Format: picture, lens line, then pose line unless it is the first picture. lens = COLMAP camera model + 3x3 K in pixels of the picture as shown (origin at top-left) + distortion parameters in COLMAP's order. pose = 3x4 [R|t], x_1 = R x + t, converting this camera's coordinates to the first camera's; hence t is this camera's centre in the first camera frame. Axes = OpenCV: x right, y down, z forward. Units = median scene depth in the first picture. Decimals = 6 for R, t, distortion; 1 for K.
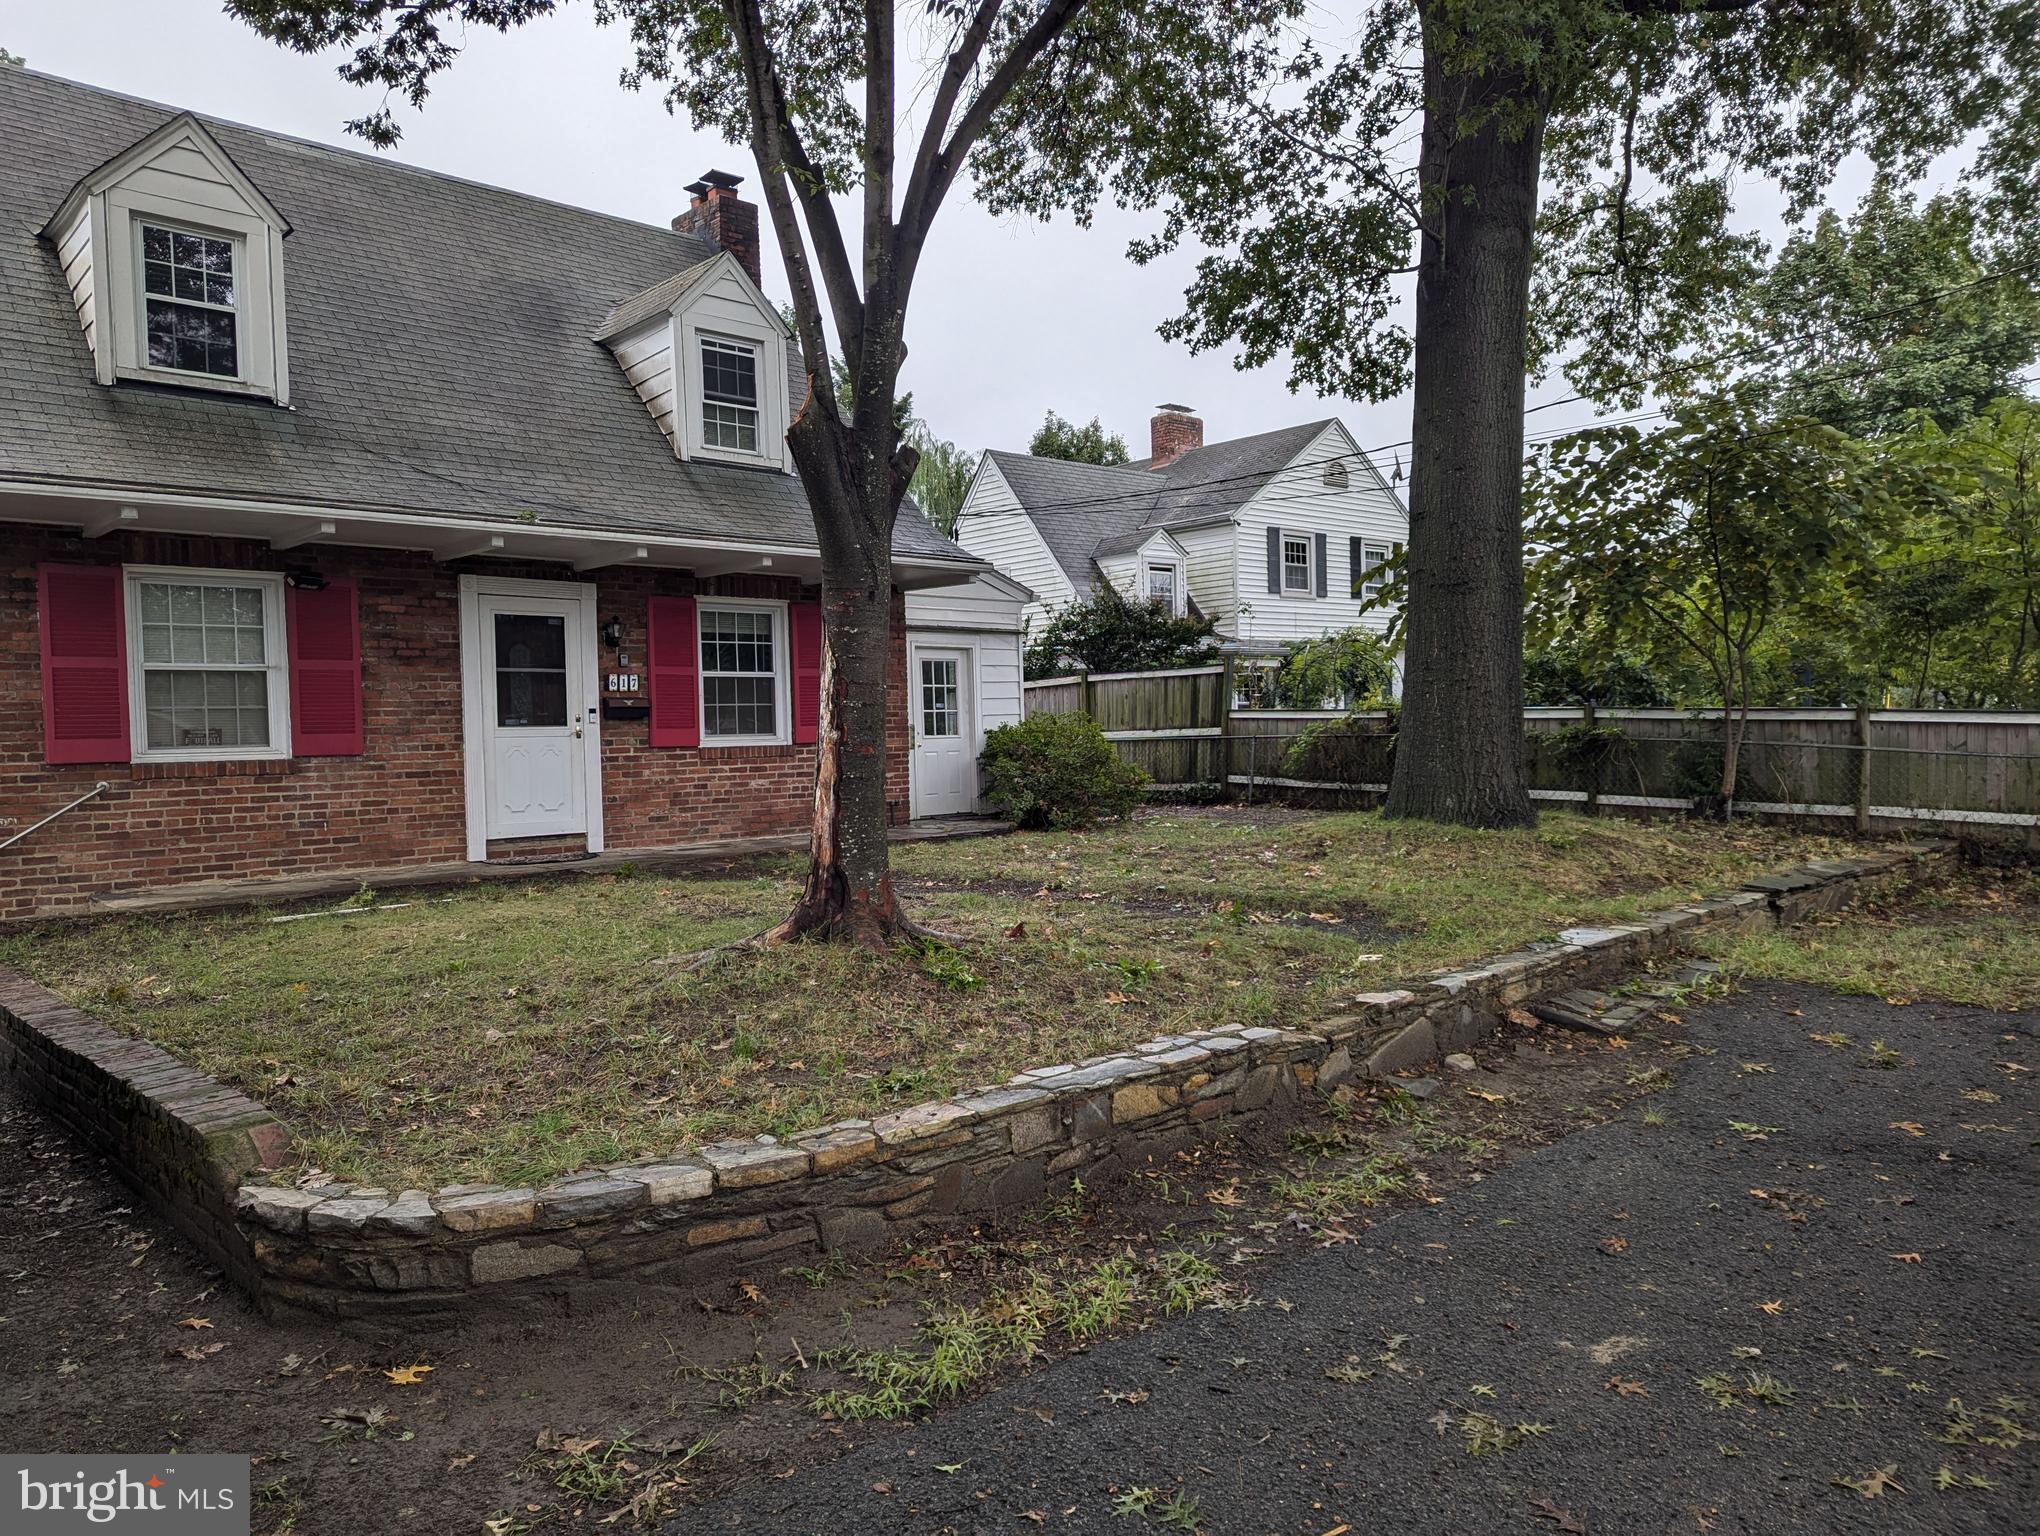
lens RADIAL K [[1400.8, 0, 1001.6], [0, 1400.8, 765.2], [0, 0, 1]] dist [0.061488, -0.053507]
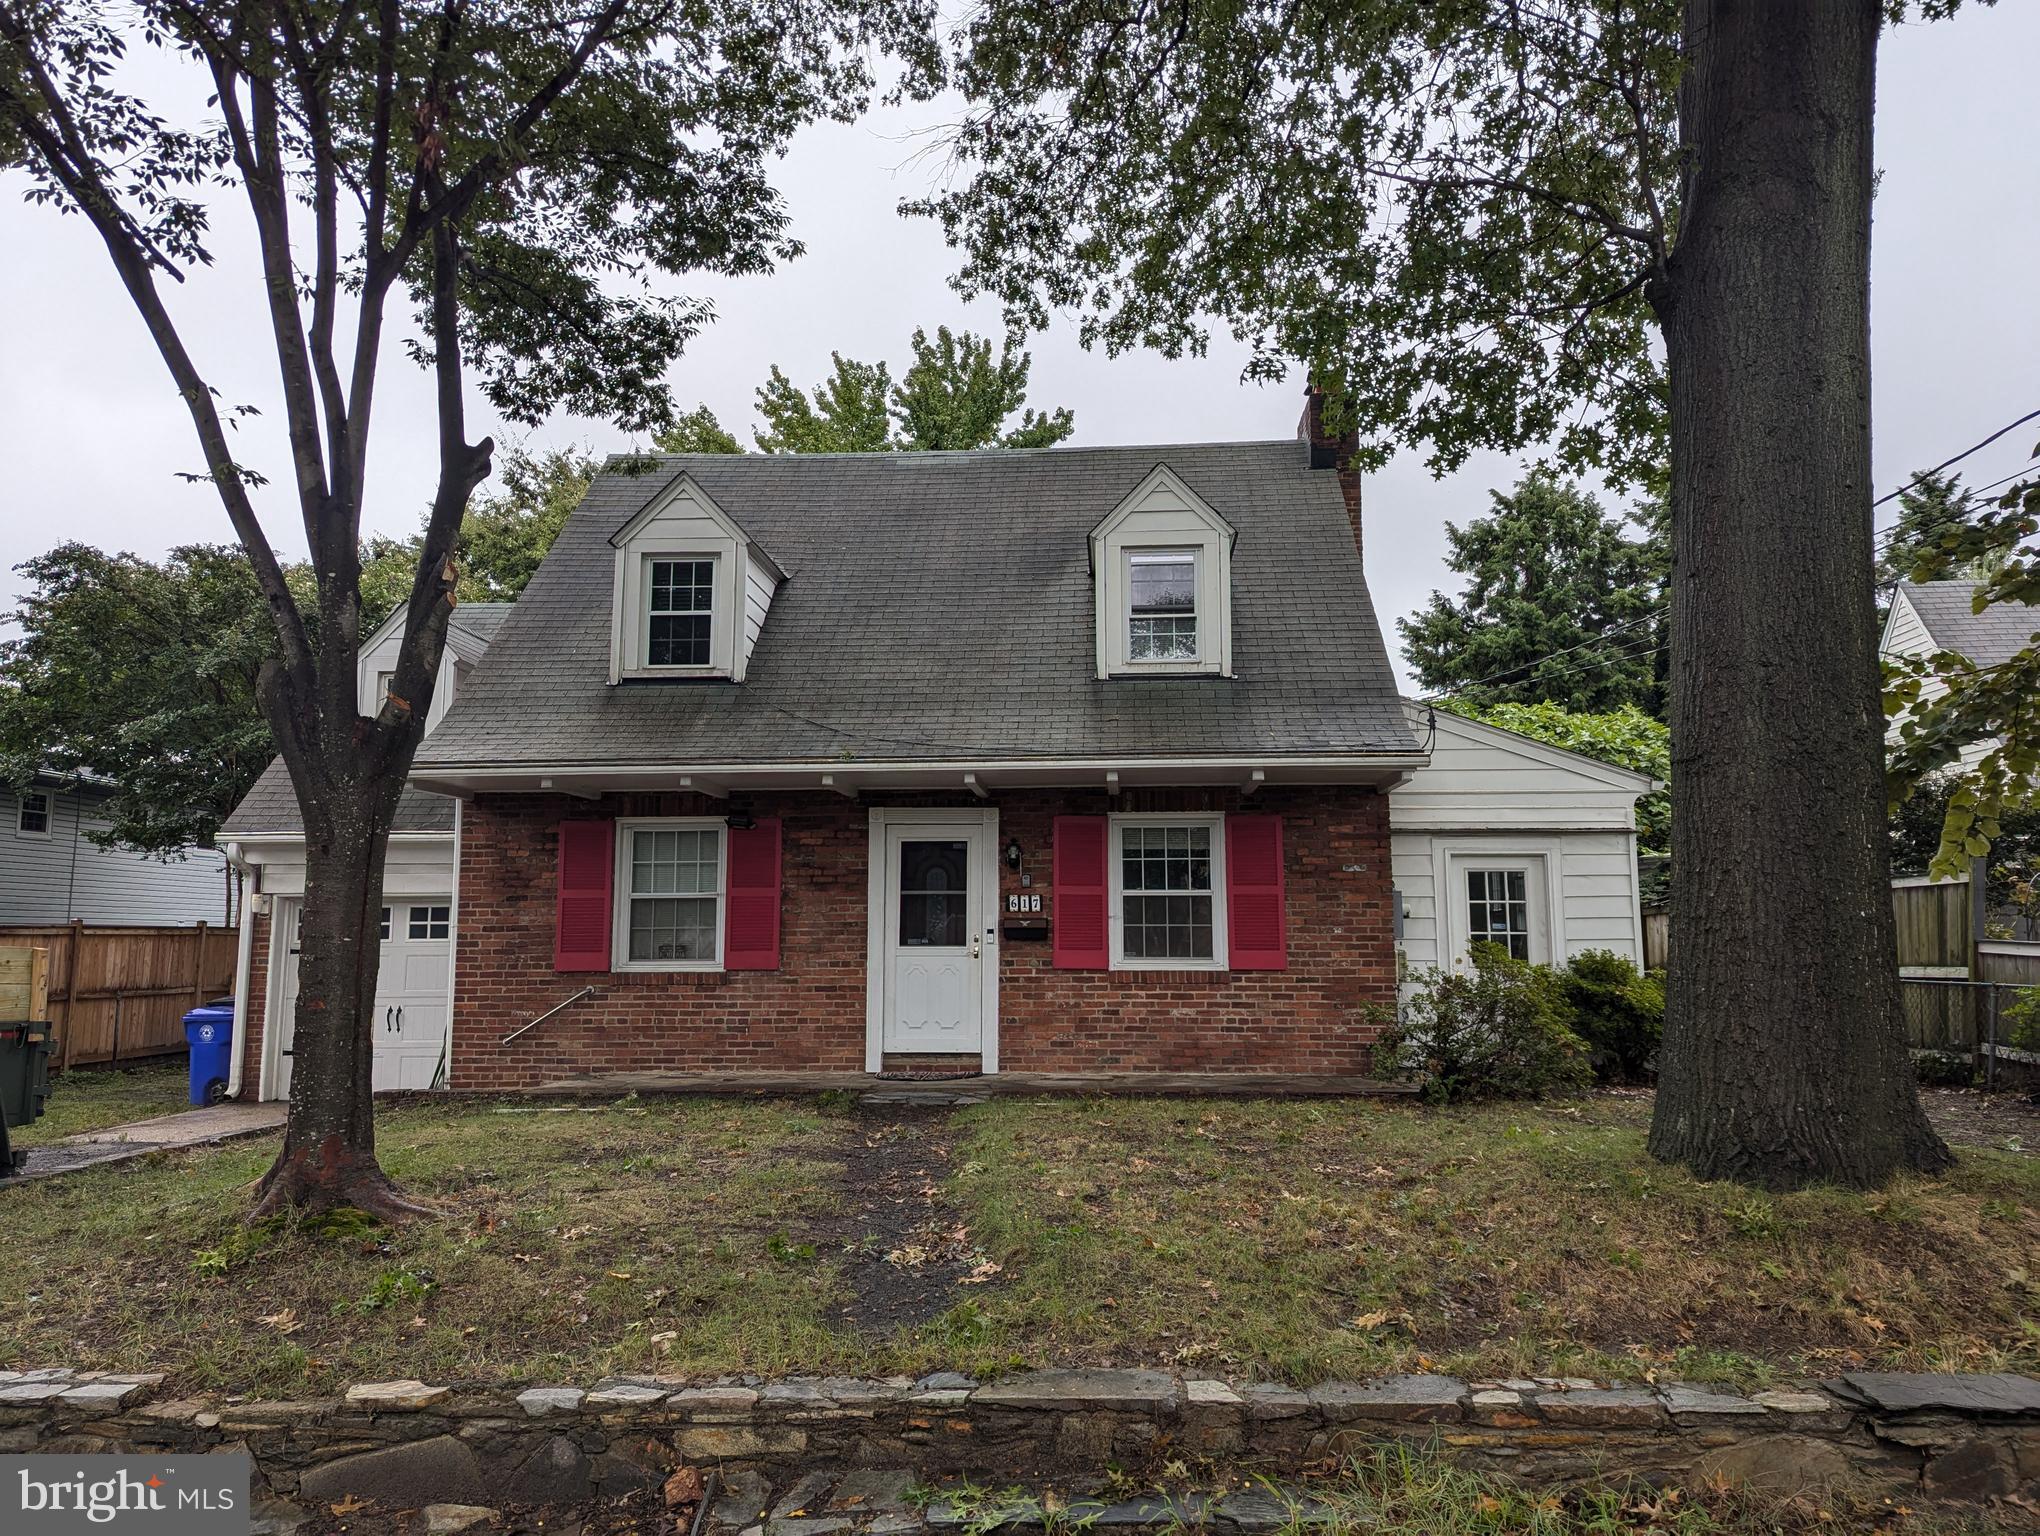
lens RADIAL K [[1358.6, 0, 1020.0], [0, 1358.6, 768.0], [0, 0, 1]] dist [0.059337, -0.003234]
pose [[0.693518, -0.067573, -0.717263, 0.470182], [-0.031392, 0.991812, -0.123791, -0.037269], [0.719755, 0.108368, 0.685718, 0.347936]]
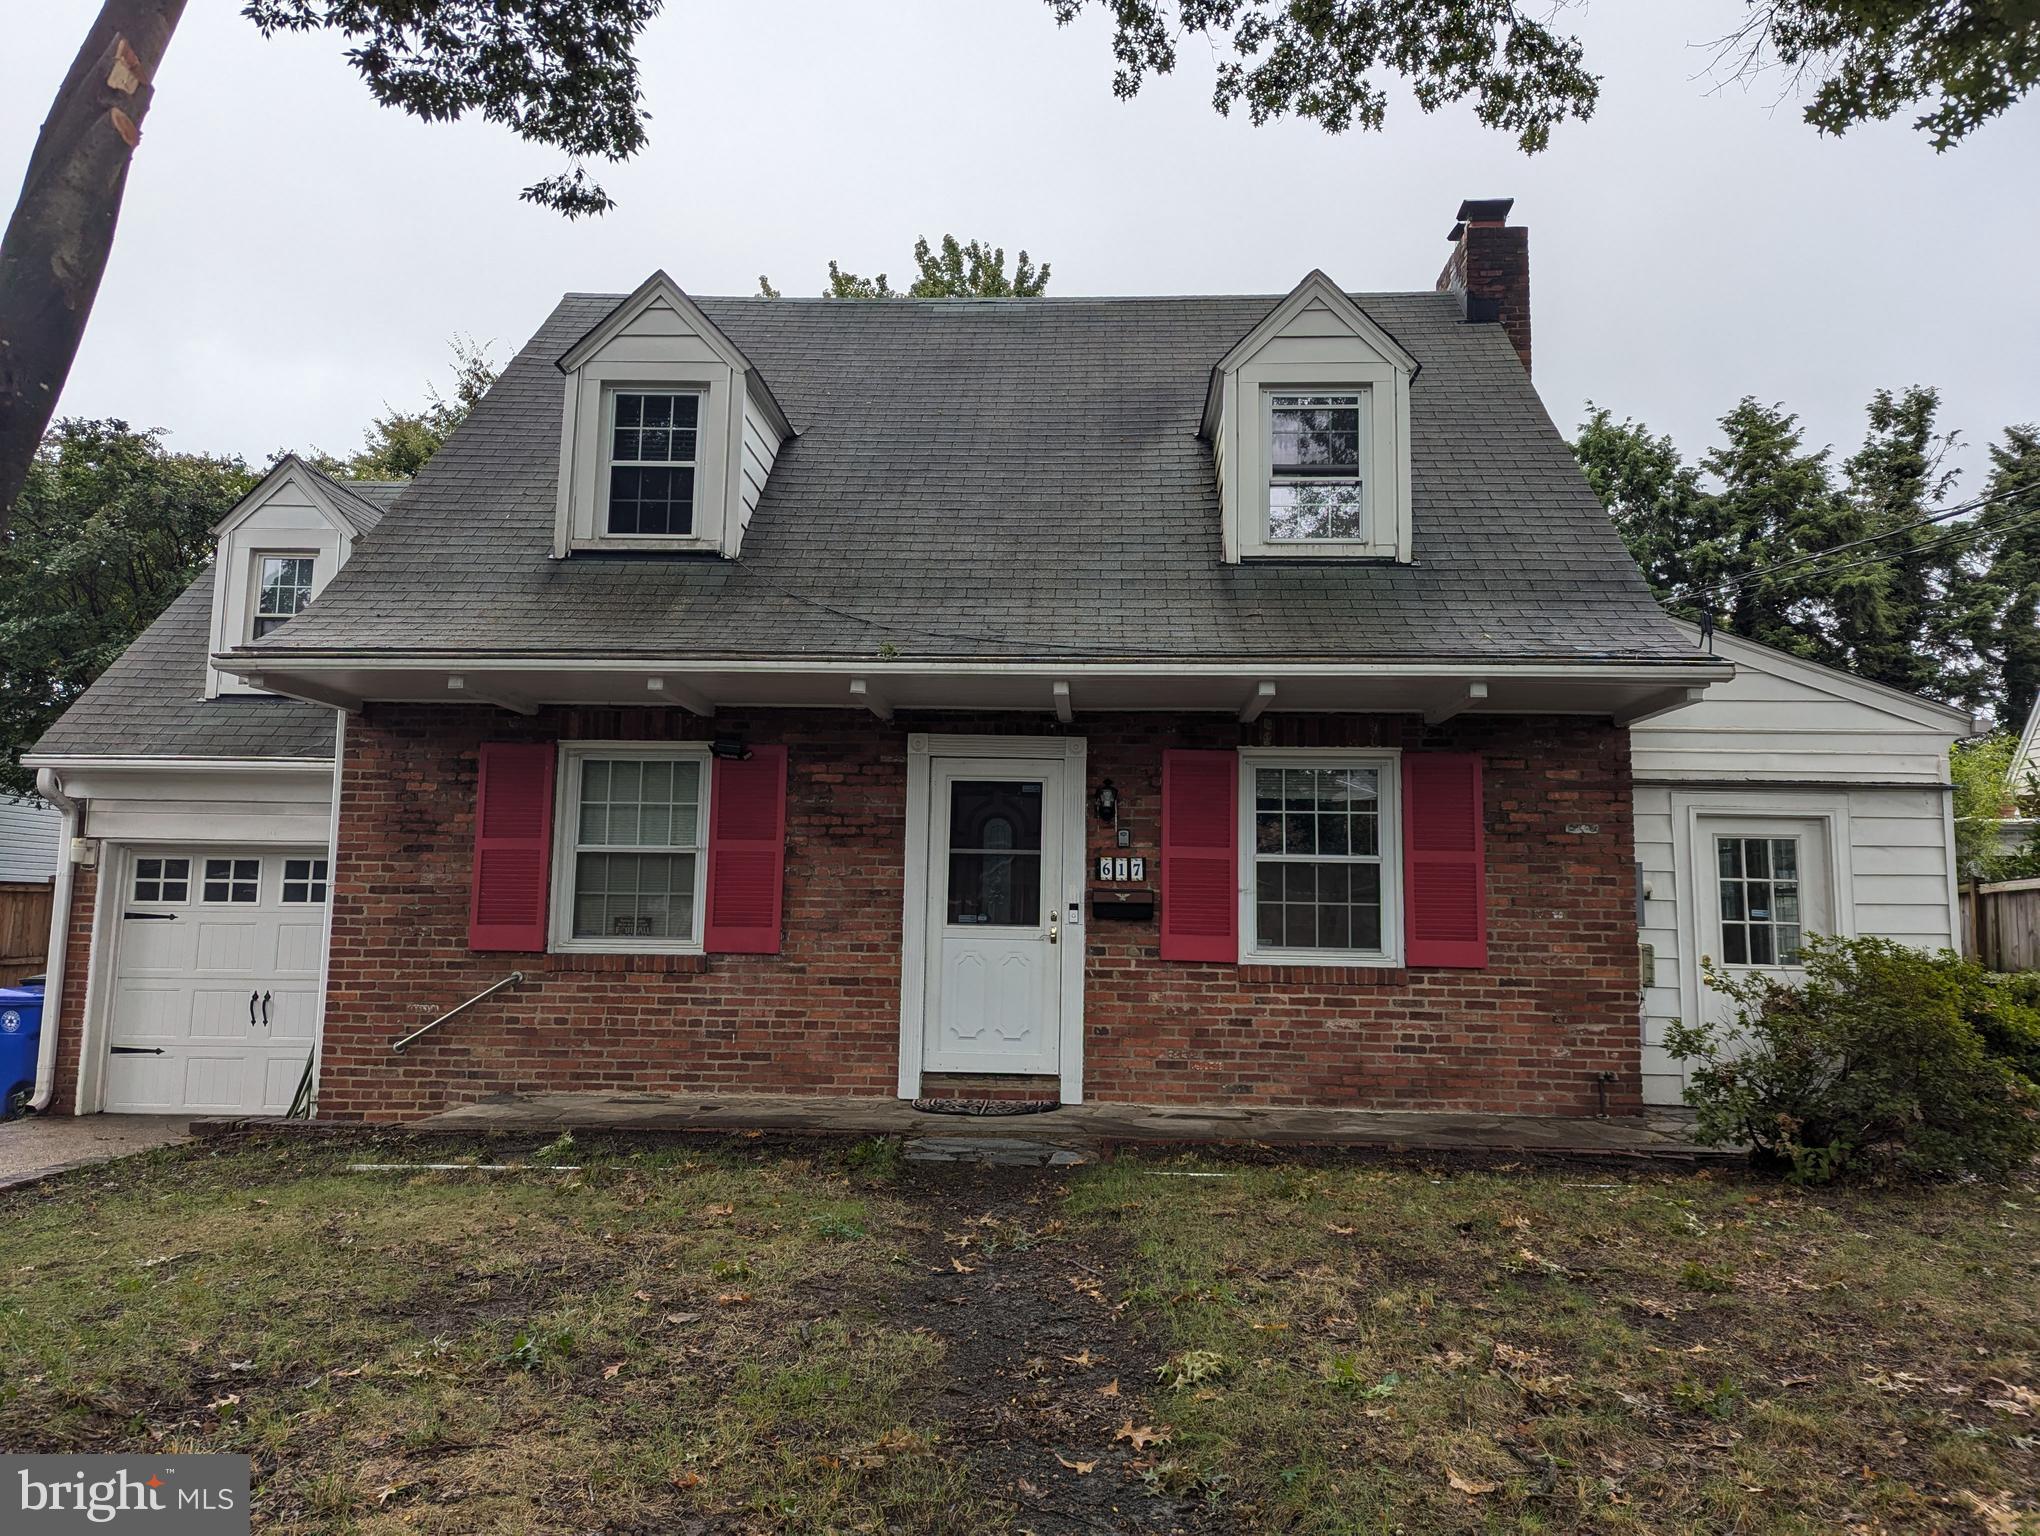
lens RADIAL K [[1400.7, 0, 1017.3], [0, 1400.7, 746.5], [0, 0, 1]] dist [0.066044, -0.049002]
pose [[0.704324, -0.051507, -0.708008, 0.228731], [-0.050460, 0.991209, -0.122307, -0.032651], [0.708083, 0.121870, 0.695533, 0.487524]]
